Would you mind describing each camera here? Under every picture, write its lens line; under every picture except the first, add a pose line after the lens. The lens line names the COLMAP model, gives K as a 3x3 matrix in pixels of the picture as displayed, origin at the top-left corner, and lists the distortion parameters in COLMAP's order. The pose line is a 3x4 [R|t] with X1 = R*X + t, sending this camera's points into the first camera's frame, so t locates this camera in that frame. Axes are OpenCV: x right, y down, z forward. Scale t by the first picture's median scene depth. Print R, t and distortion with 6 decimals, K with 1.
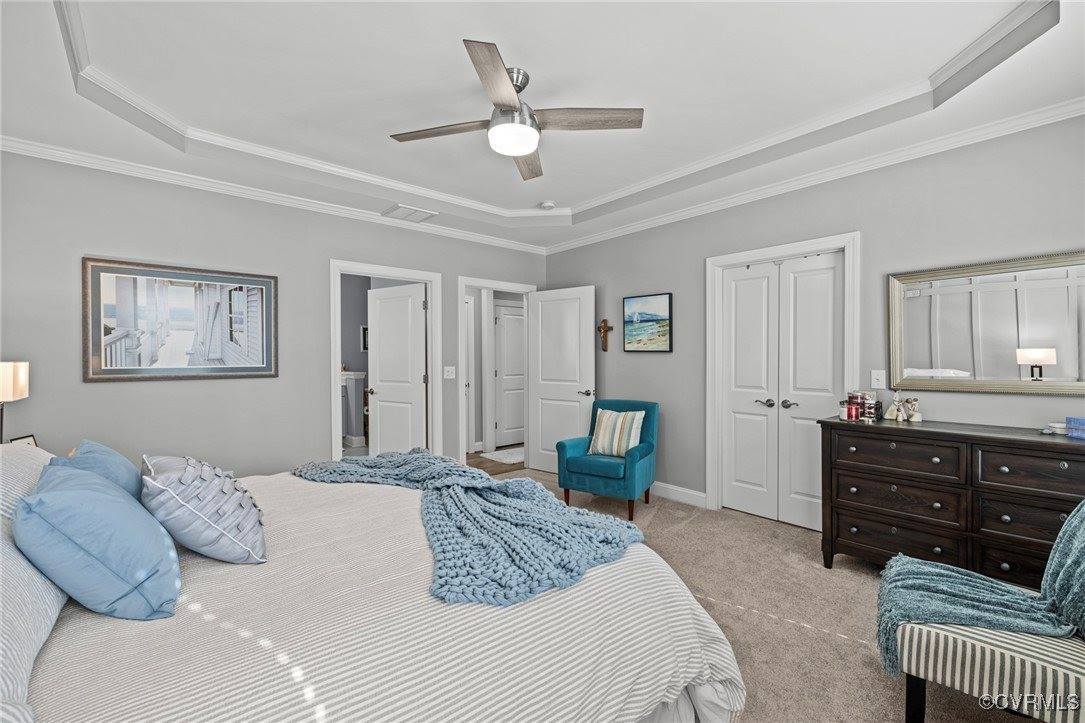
lens RADIAL K [[465.3, 0, 544.7], [0, 465.3, 363.9], [0, 0, 1]] dist [-0.007254, 0.001267]
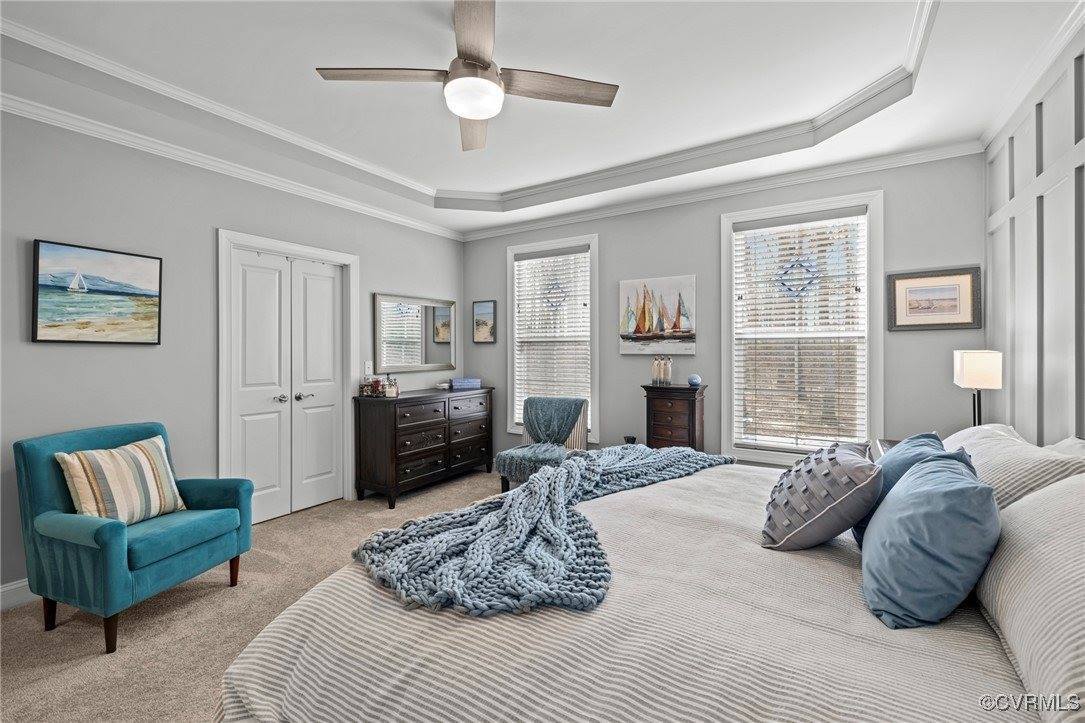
lens RADIAL K [[465.3, 0, 544.2], [0, 465.3, 352.2], [0, 0, 1]] dist [-0.007254, 0.001267]
pose [[-0.305352, 0.001084, 0.952239, -0.548209], [0.019345, 0.999800, 0.005065, -0.007100], [-0.952043, 0.019968, -0.305312, 0.672415]]
